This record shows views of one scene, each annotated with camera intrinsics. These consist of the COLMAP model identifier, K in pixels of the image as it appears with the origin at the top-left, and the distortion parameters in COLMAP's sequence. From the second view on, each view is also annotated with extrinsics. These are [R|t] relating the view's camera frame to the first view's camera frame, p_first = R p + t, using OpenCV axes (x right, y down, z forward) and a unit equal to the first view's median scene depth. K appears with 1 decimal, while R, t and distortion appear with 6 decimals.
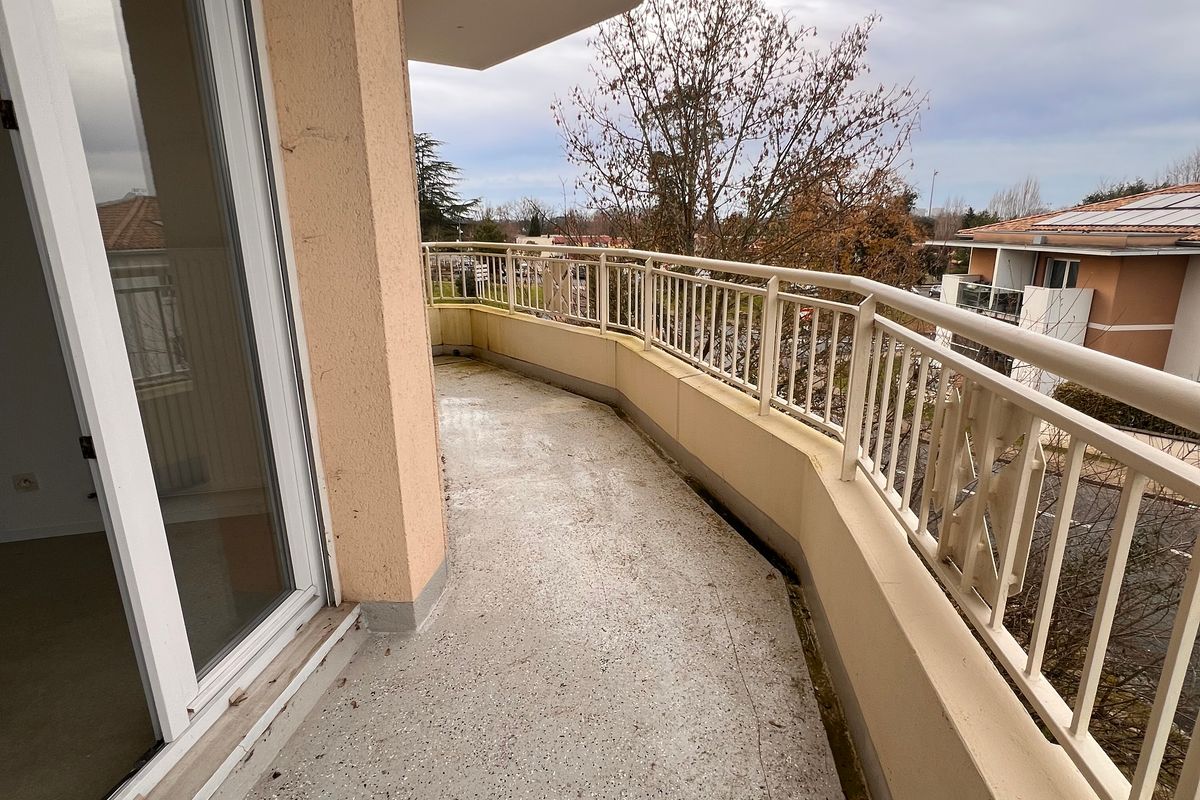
lens RADIAL K [[638.4, 0, 600.0], [0, 638.4, 400.0], [0, 0, 1]] dist [0.001956, 0.000622]
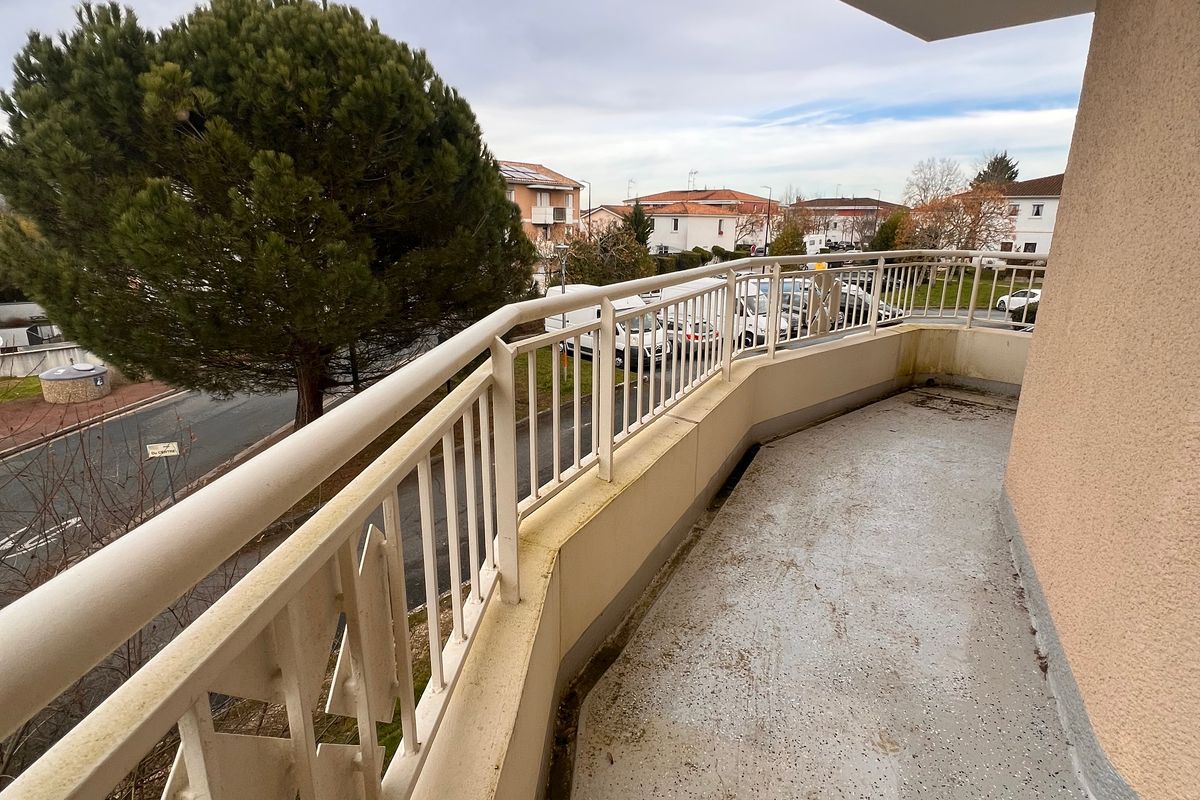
lens RADIAL K [[638.4, 0, 600.0], [0, 638.4, 400.0], [0, 0, 1]] dist [0.001956, 0.000622]
pose [[-0.757814, -0.180535, 0.626997, -0.261413], [0.169555, 0.873455, 0.456430, -0.419552], [-0.630055, 0.452199, -0.631306, 1.479323]]
